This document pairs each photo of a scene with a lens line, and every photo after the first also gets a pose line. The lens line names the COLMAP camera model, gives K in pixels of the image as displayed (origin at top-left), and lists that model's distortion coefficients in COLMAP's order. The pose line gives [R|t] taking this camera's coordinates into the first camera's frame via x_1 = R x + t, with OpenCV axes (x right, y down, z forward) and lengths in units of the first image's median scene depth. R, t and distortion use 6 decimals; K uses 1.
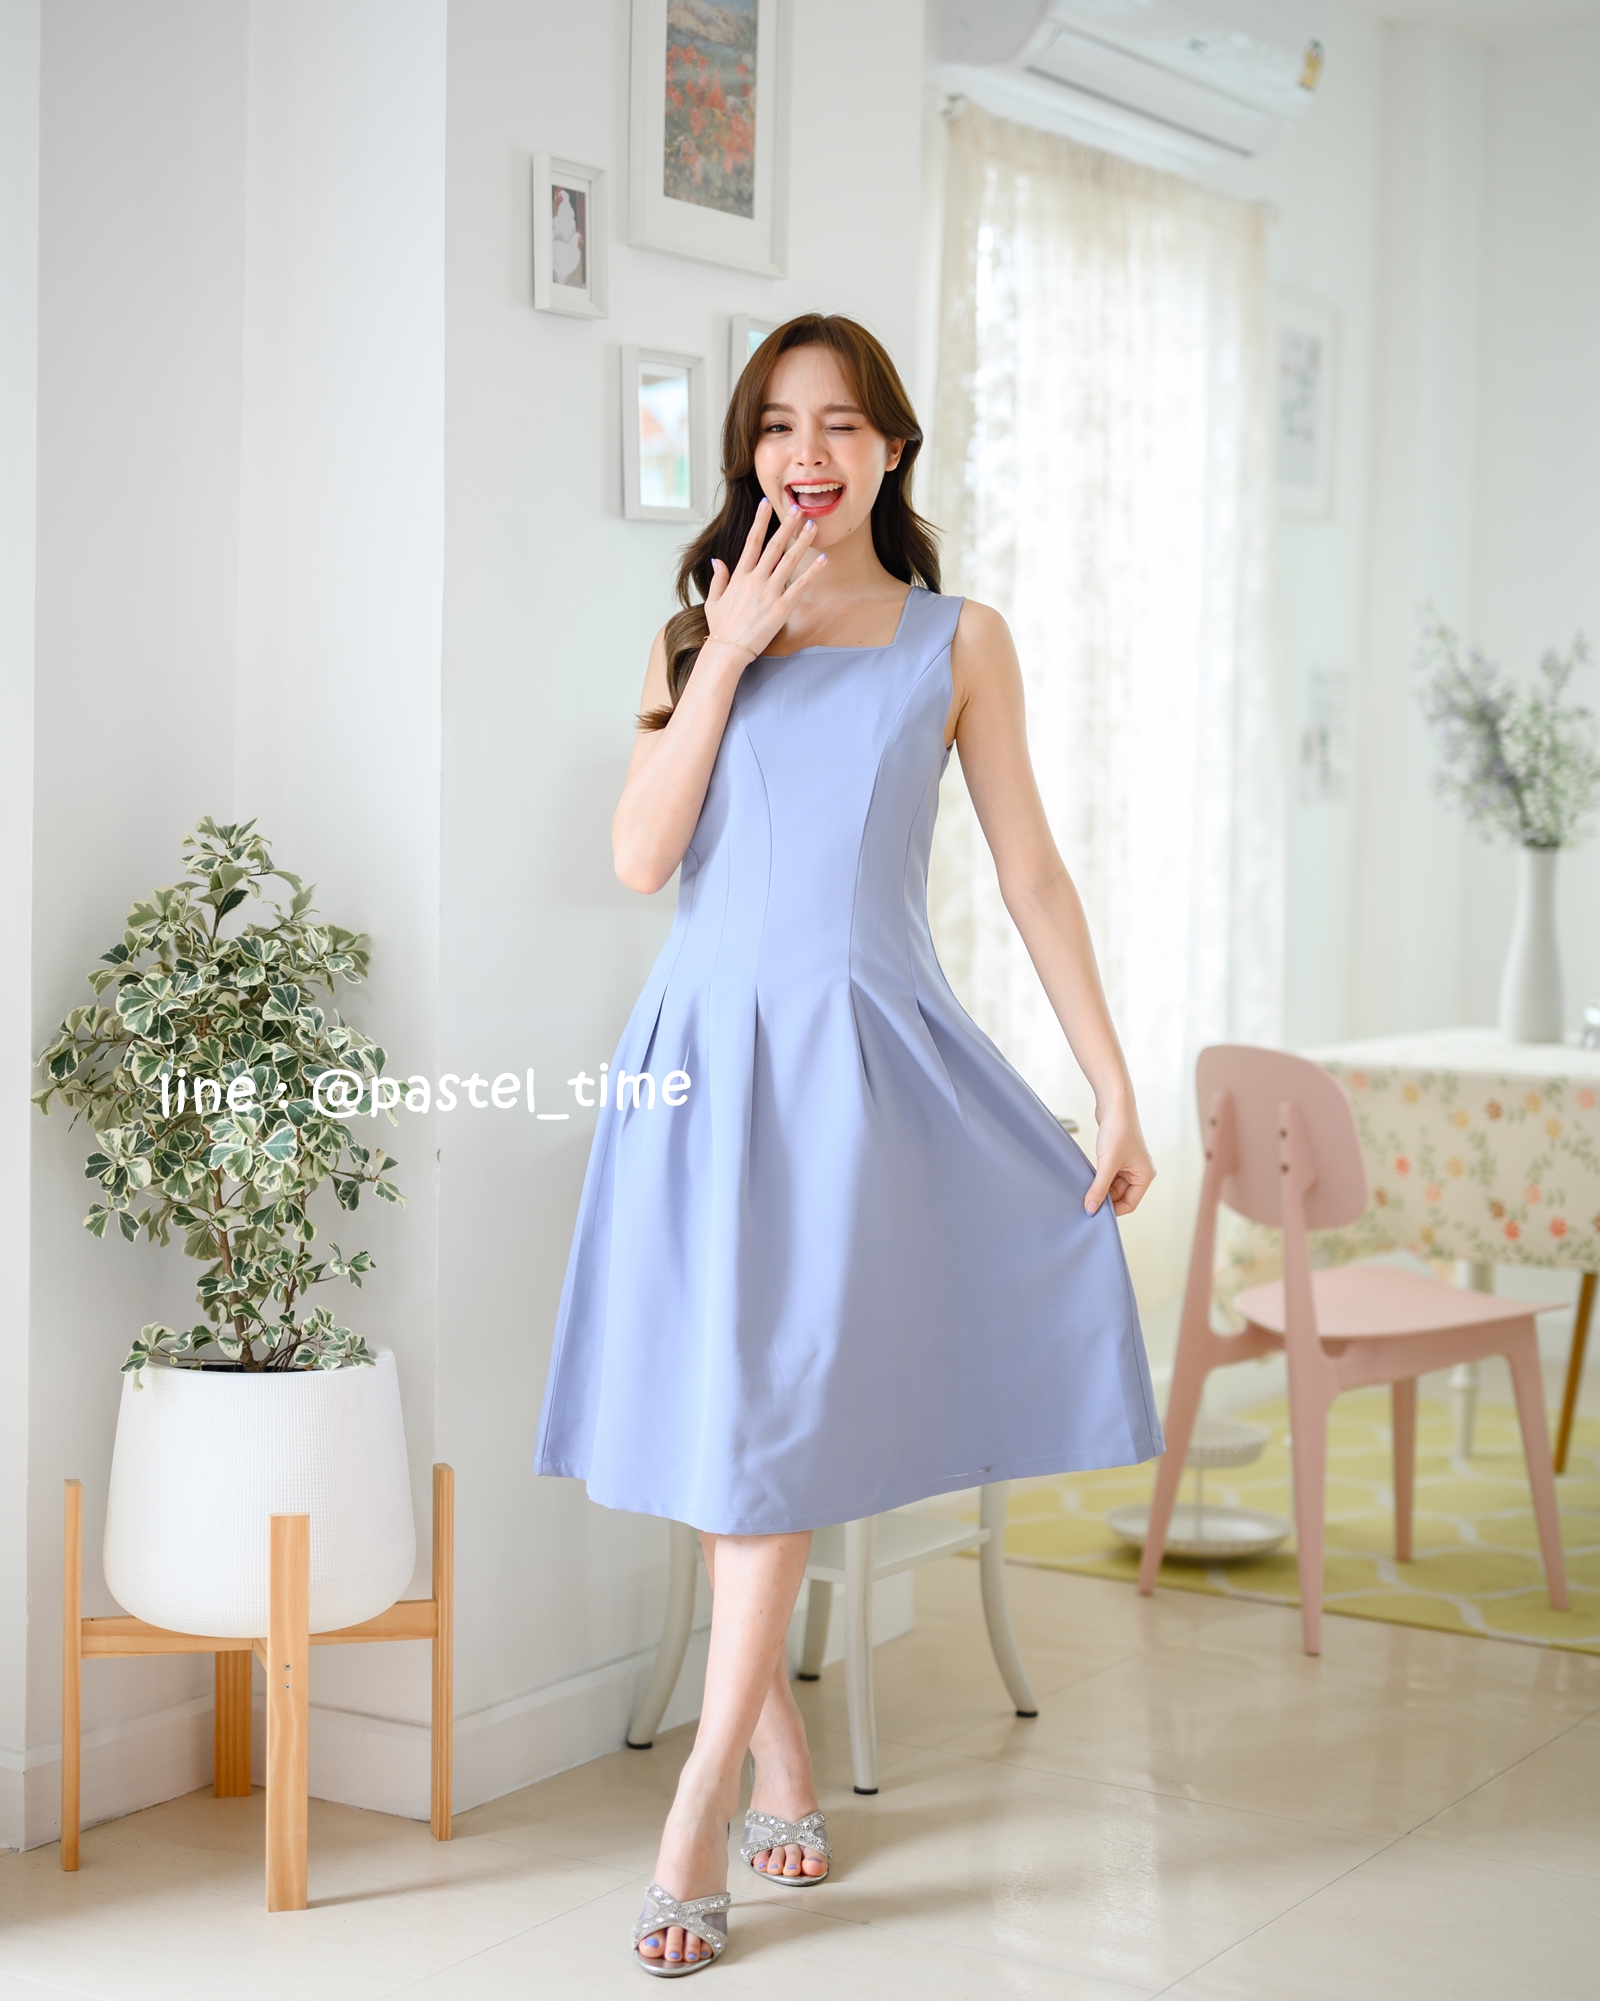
lens RADIAL K [[3444.9, 0, 797.3], [0, 3444.9, 964.8], [0, 0, 1]] dist [-0.005114, 0.000000]
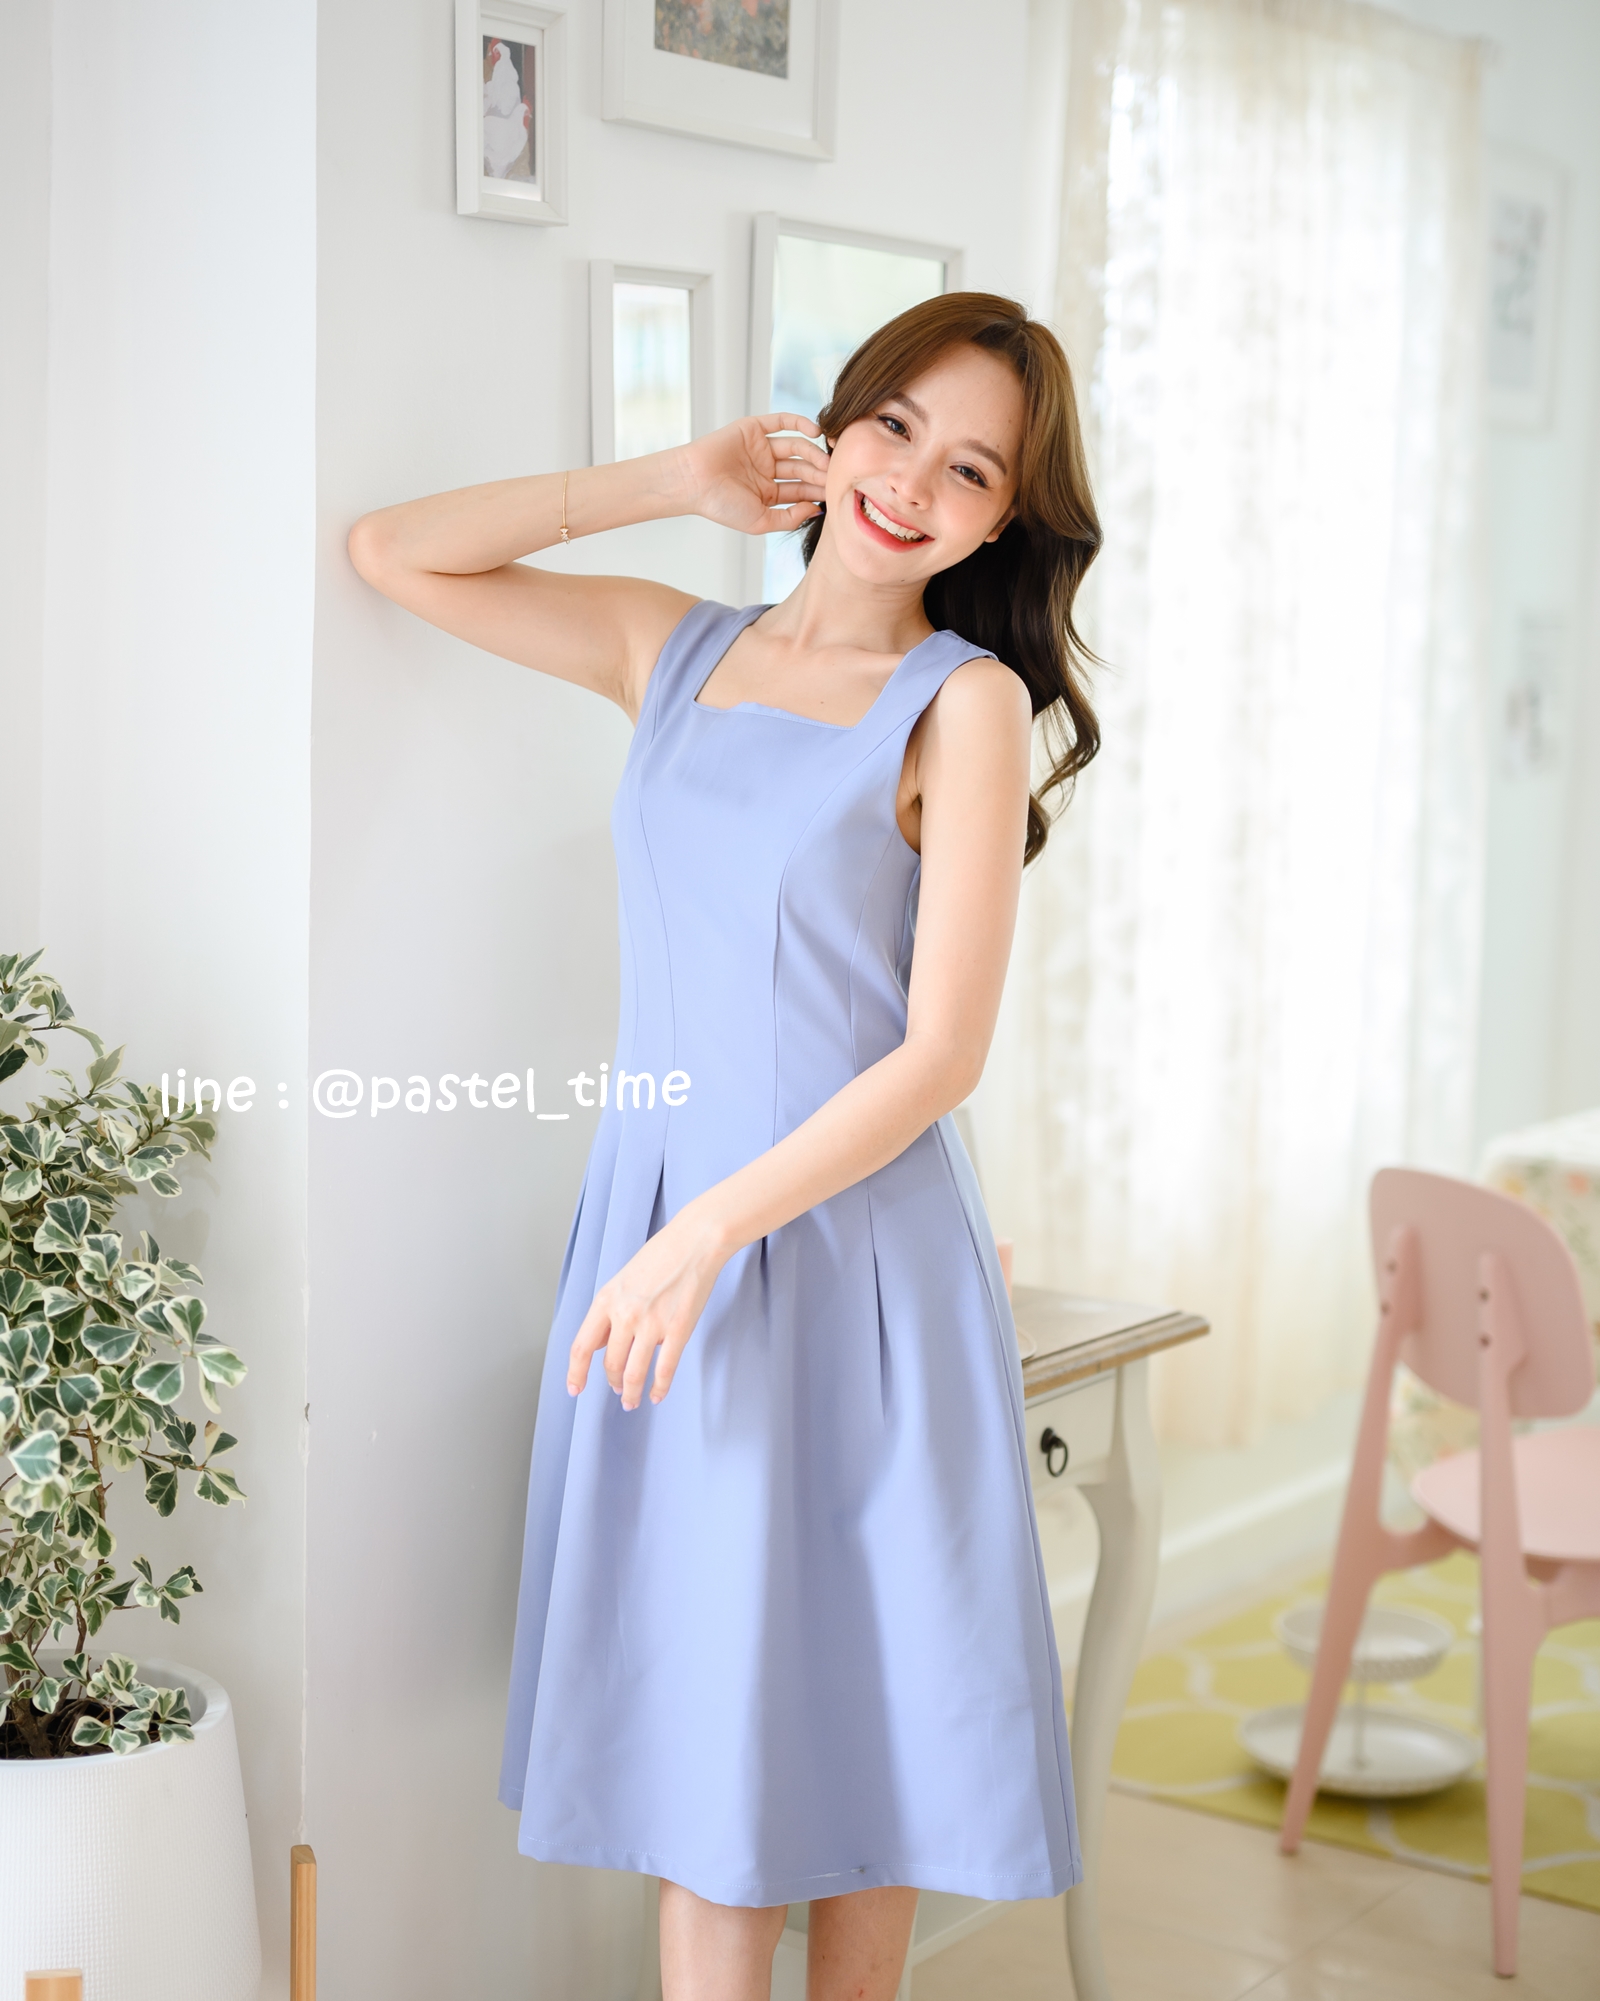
lens RADIAL K [[3444.9, 0, 797.7], [0, 3444.9, 1010.0], [0, 0, 1]] dist [-0.005114, 0.000000]
pose [[0.998755, 0.016965, -0.046902, 0.030340], [-0.013829, 0.997699, 0.066380, -0.077565], [0.047920, -0.065649, 0.996691, 0.296971]]
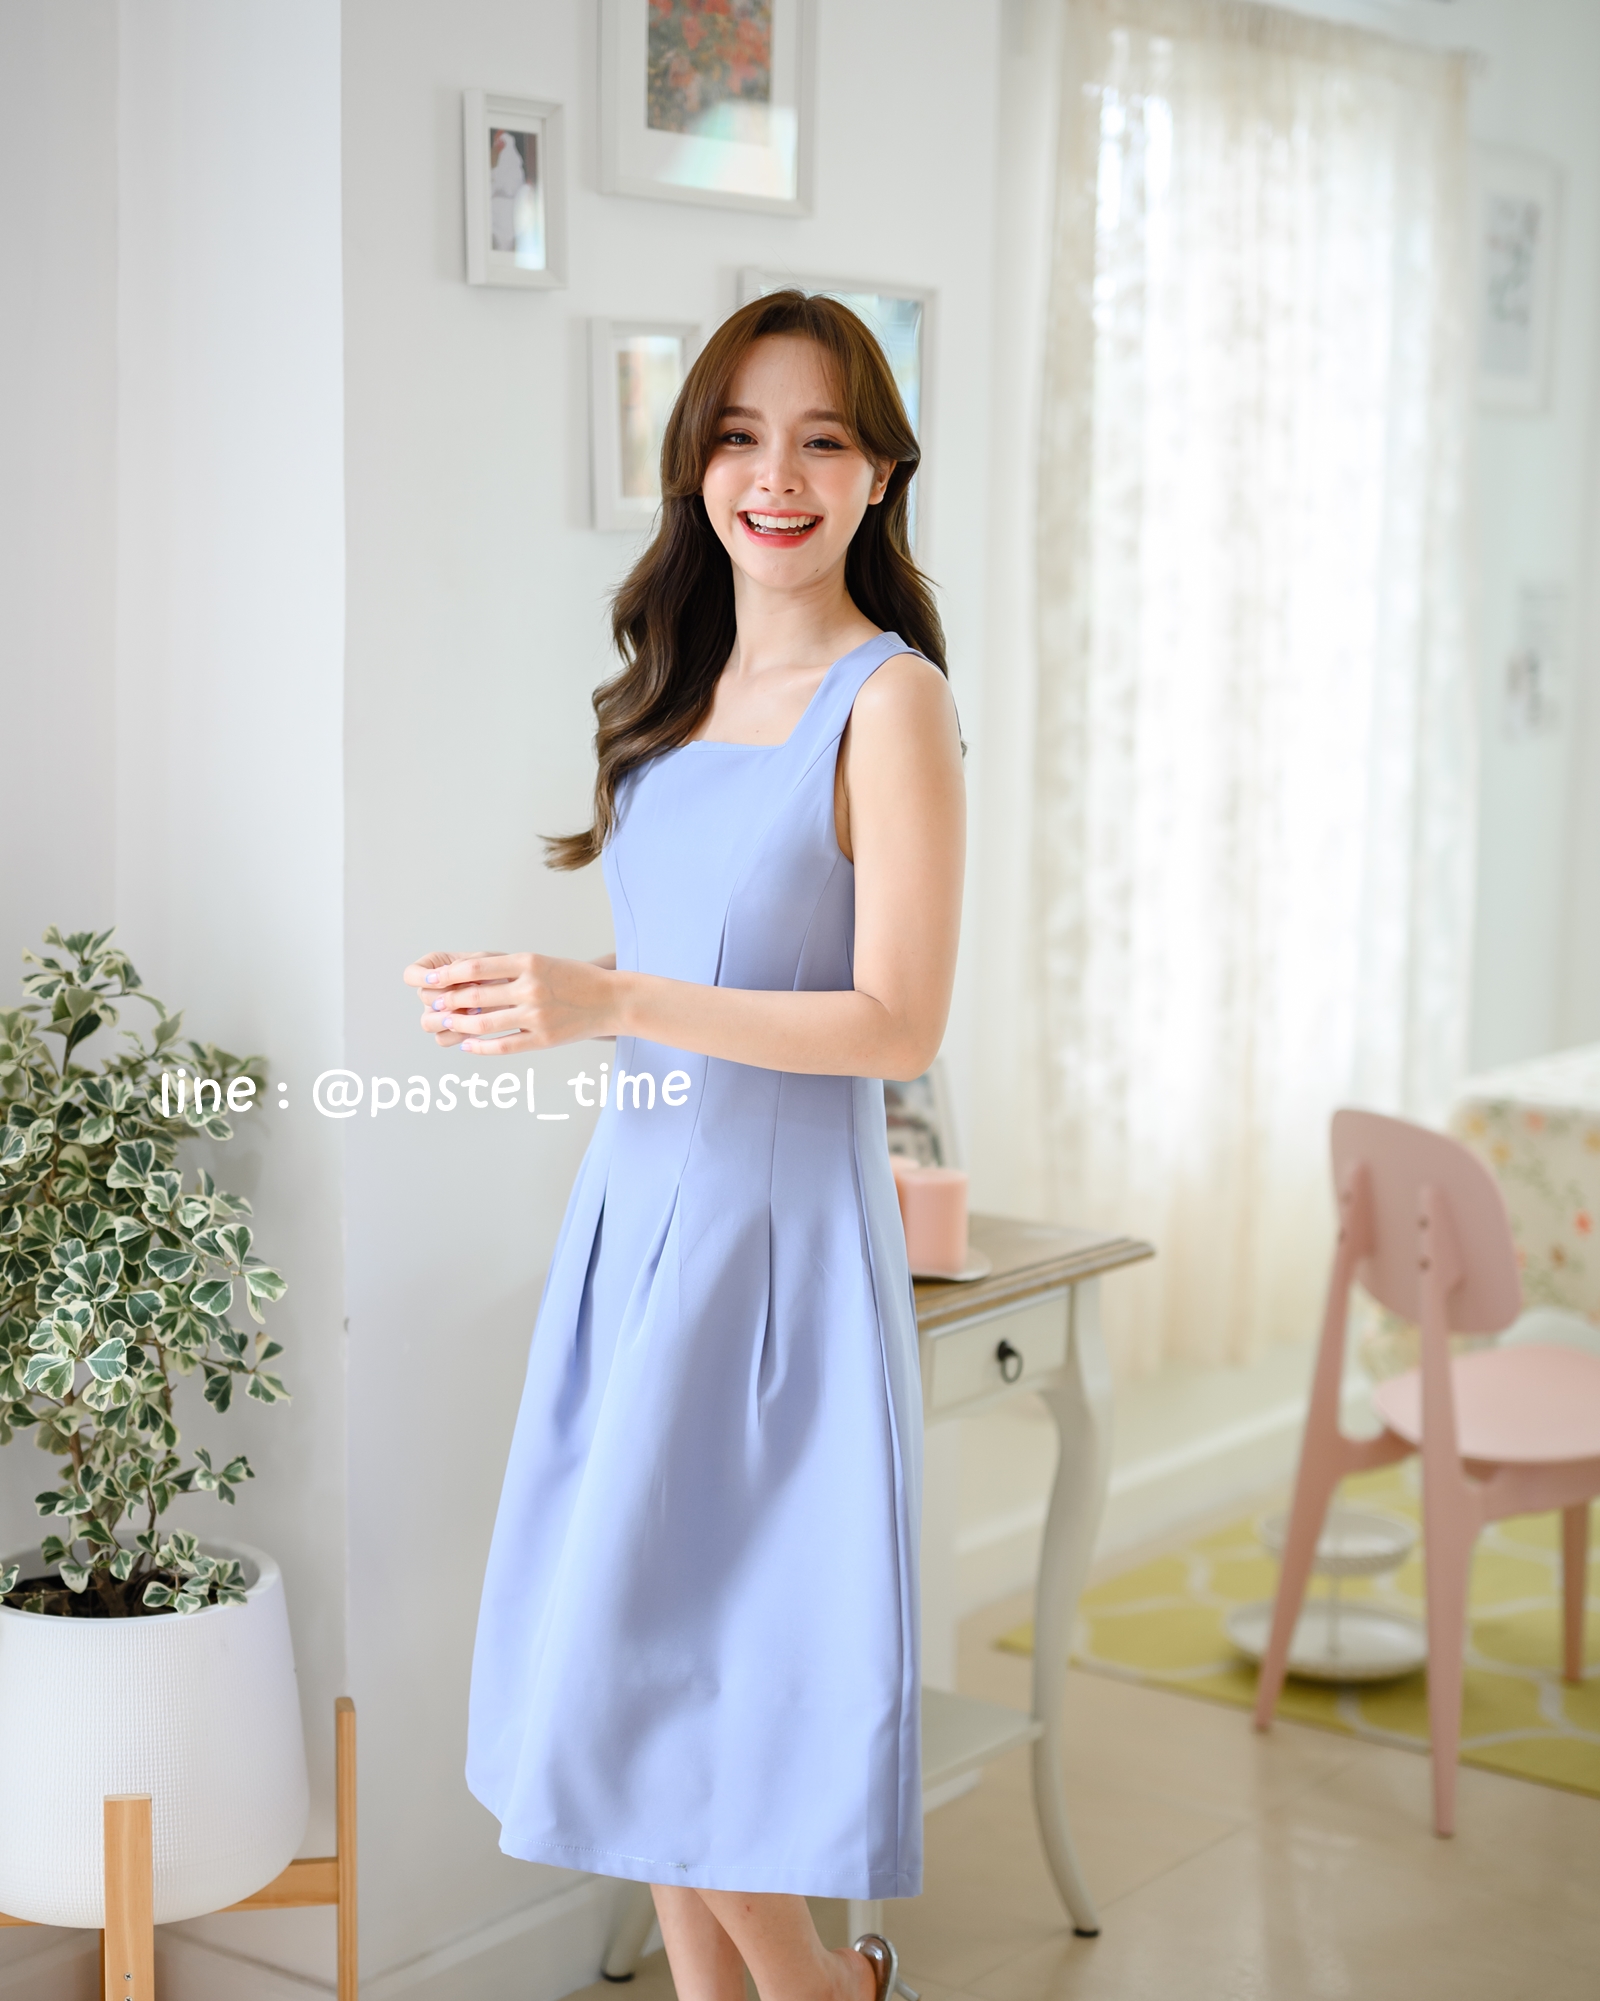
lens RADIAL K [[3444.9, 0, 779.5], [0, 3444.9, 995.0], [0, 0, 1]] dist [-0.005114, 0.000000]
pose [[0.995903, 0.011352, -0.089710, 0.073809], [-0.004174, 0.996802, 0.079802, -0.091036], [0.090329, -0.079101, 0.992766, 0.192456]]
